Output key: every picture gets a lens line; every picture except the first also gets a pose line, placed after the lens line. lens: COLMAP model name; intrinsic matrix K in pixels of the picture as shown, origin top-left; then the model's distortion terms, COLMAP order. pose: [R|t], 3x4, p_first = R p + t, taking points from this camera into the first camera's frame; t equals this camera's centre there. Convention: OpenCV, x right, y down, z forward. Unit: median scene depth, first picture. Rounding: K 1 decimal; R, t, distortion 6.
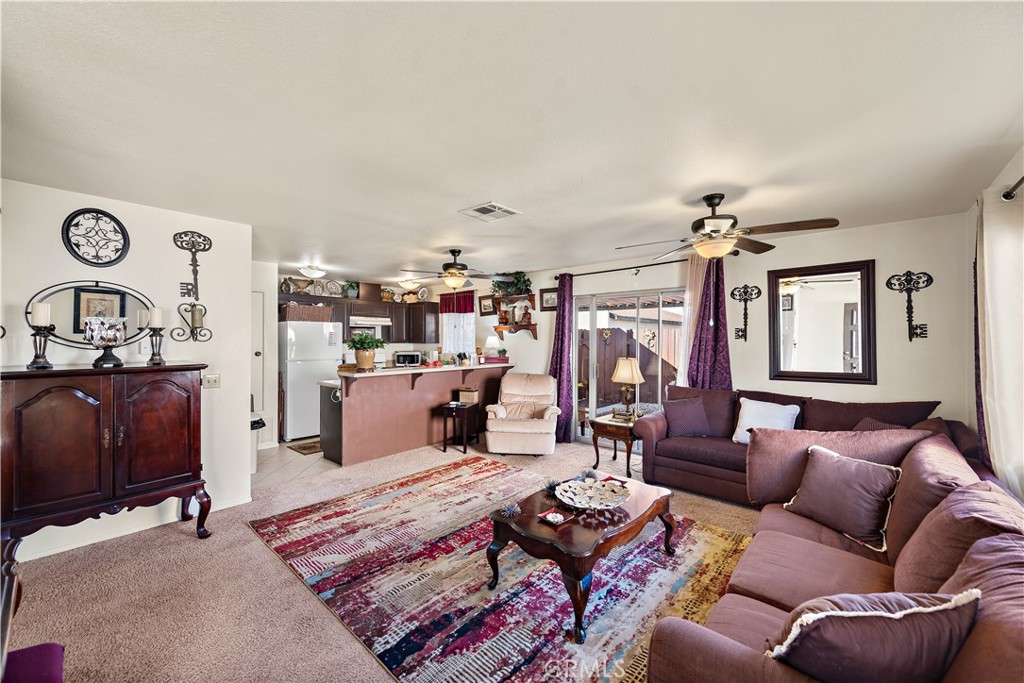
lens RADIAL K [[404.0, 0, 511.9], [0, 404.0, 345.9], [0, 0, 1]] dist [0.011952, -0.002750]
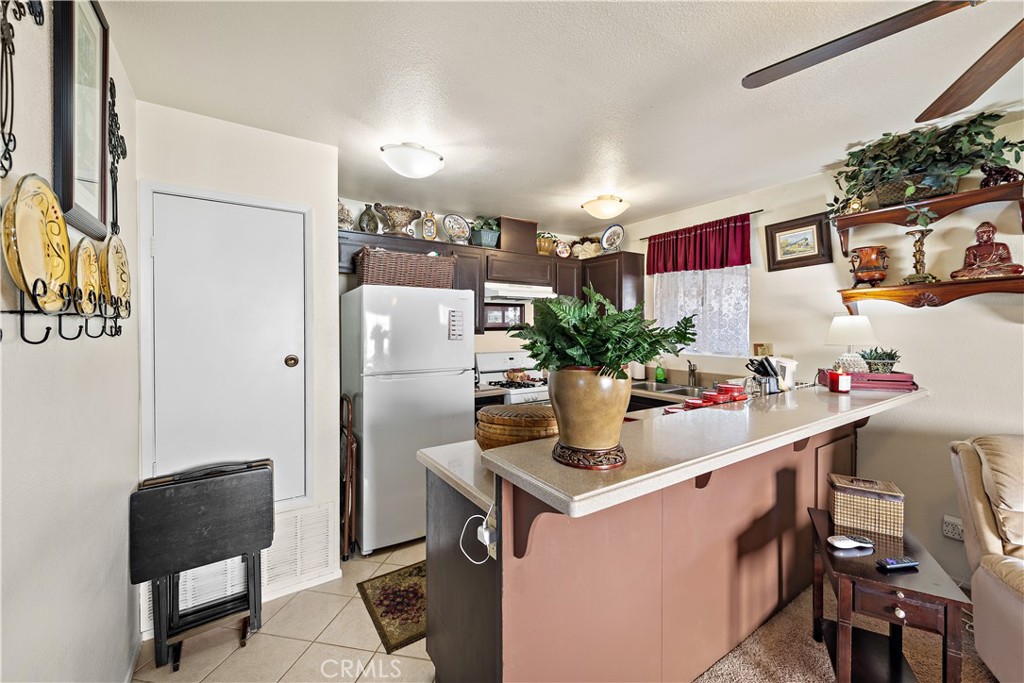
lens RADIAL K [[404.0, 0, 509.3], [0, 404.0, 332.8], [0, 0, 1]] dist [0.011952, -0.002750]
pose [[0.964405, -0.001039, -0.264428, -0.384541], [0.000651, 0.999999, -0.001553, -0.011292], [0.264429, 0.001325, 0.964404, 0.837753]]
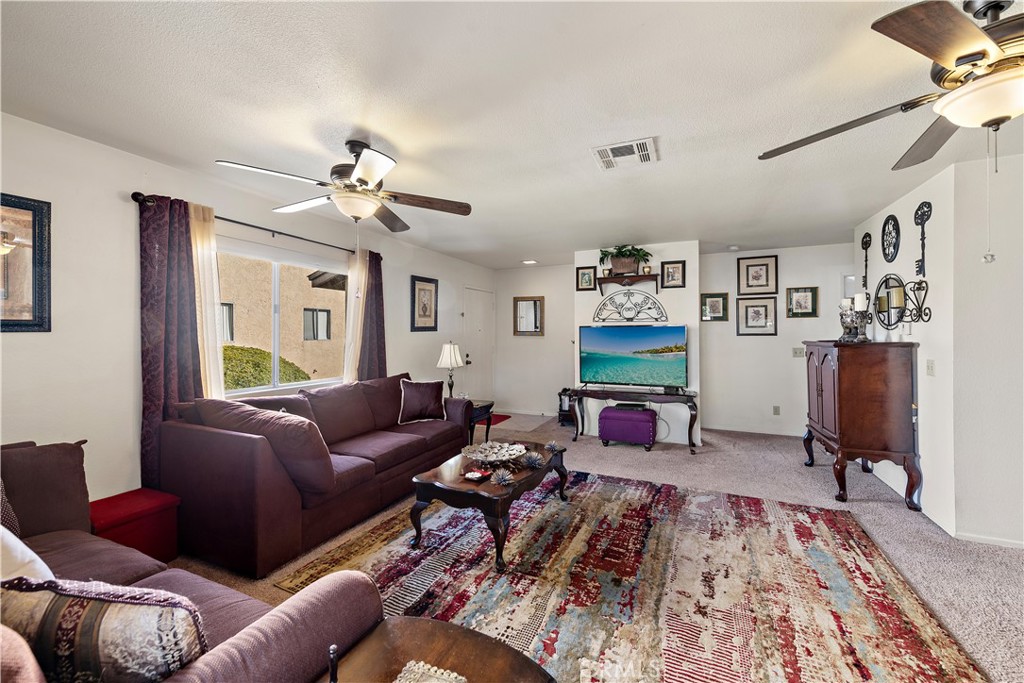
lens RADIAL K [[404.0, 0, 509.3], [0, 404.0, 327.1], [0, 0, 1]] dist [0.011952, -0.002750]
pose [[-0.959063, -0.006176, -0.283125, 0.297958], [-0.006717, 0.999977, 0.000939, 0.005535], [0.283113, 0.002803, -0.959083, 1.295513]]
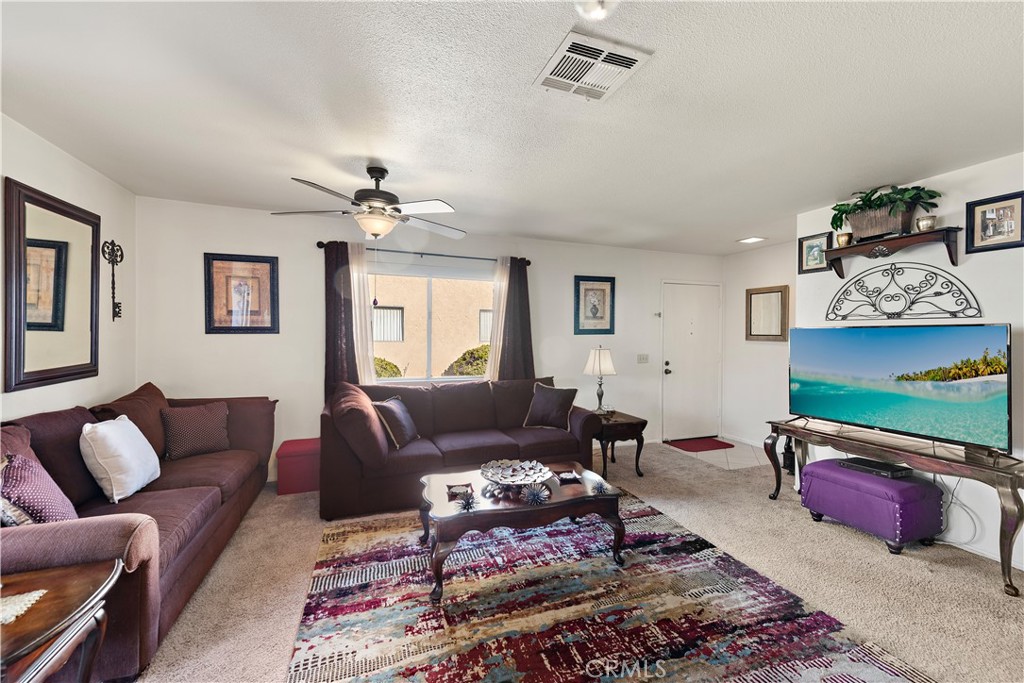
lens RADIAL K [[404.0, 0, 516.4], [0, 404.0, 336.6], [0, 0, 1]] dist [0.011952, -0.002750]
pose [[-0.880840, -0.011829, 0.473266, -0.169854], [-0.000343, 0.999703, 0.024349, -0.000087], [-0.473414, 0.021285, -0.880583, 1.151628]]
